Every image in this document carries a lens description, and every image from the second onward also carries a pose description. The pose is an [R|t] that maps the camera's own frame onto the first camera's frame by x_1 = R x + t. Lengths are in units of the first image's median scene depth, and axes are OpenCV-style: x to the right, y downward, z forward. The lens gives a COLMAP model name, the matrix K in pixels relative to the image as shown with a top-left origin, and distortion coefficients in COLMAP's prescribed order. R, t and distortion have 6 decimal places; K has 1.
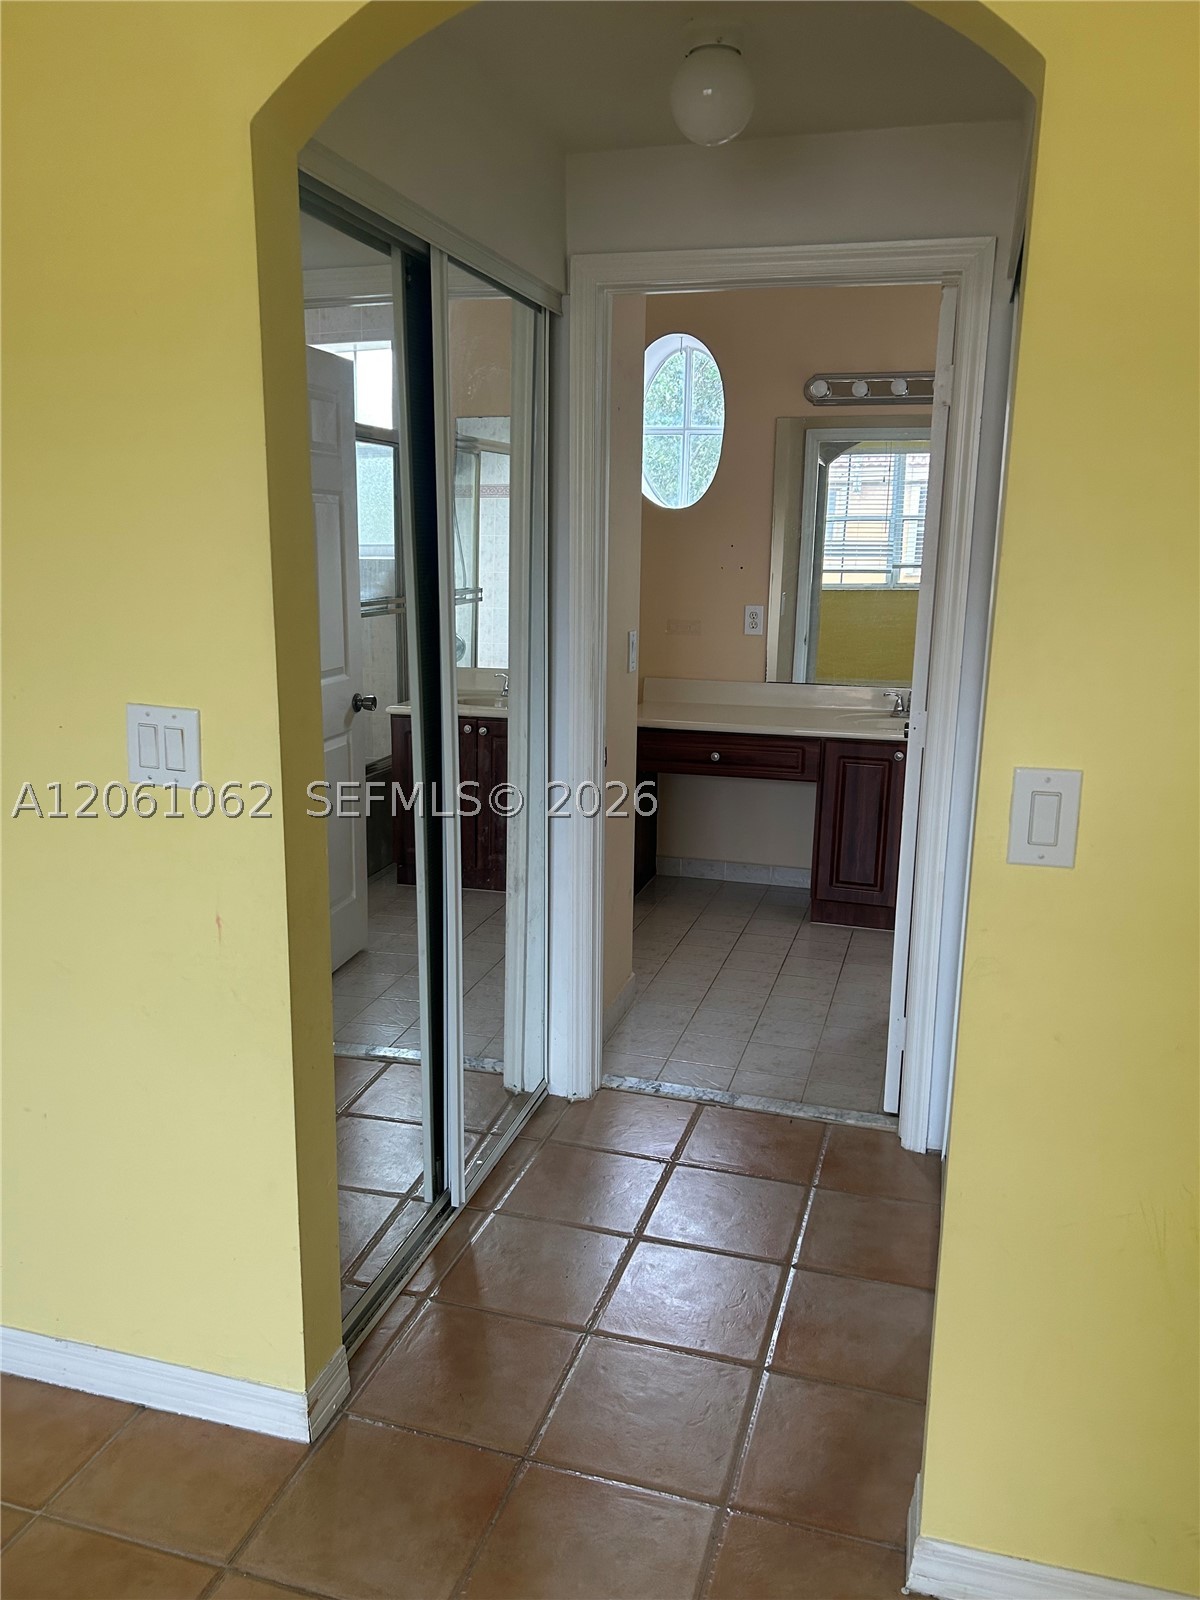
lens RADIAL K [[1226.9, 0, 594.1], [0, 1226.9, 807.8], [0, 0, 1]] dist [0.072968, -0.072452]
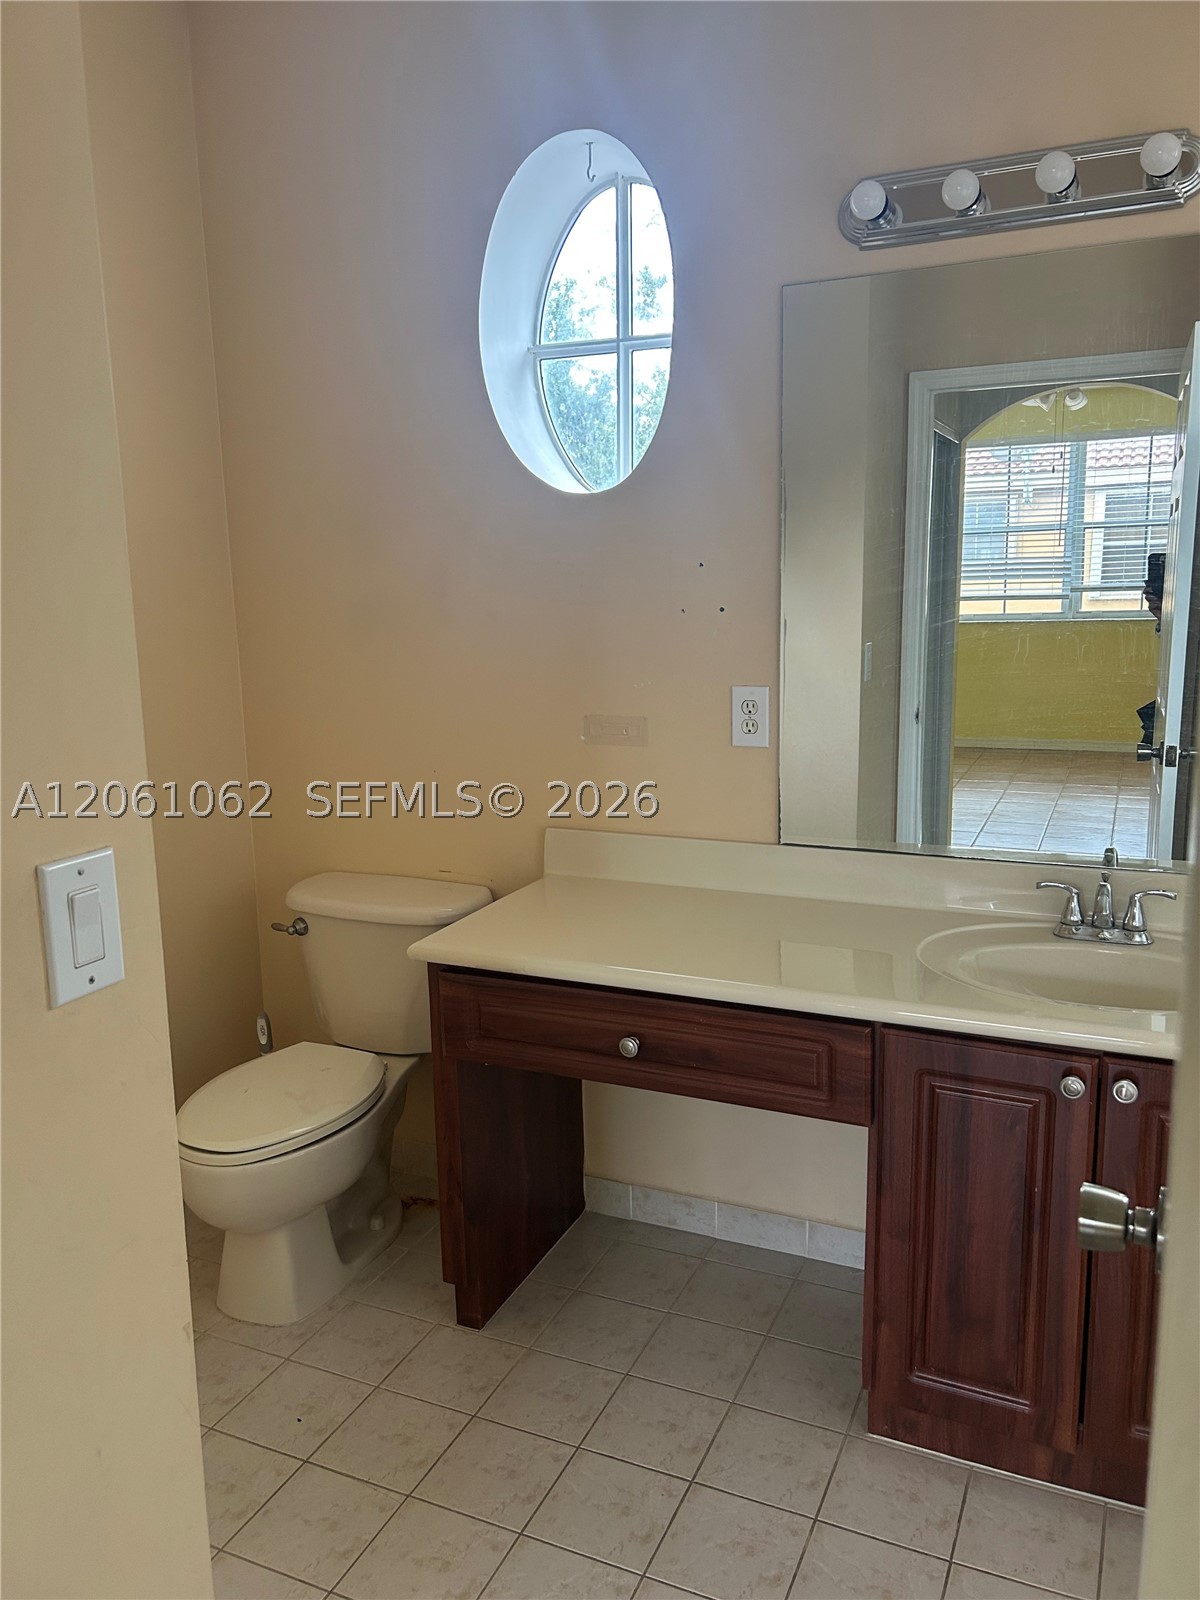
lens RADIAL K [[1226.9, 0, 602.4], [0, 1226.9, 789.7], [0, 0, 1]] dist [0.072968, -0.072452]
pose [[0.991260, -0.011378, -0.131435, 0.127798], [0.005943, 0.999114, -0.041666, -0.098934], [0.131793, 0.040521, 0.990449, 0.493188]]
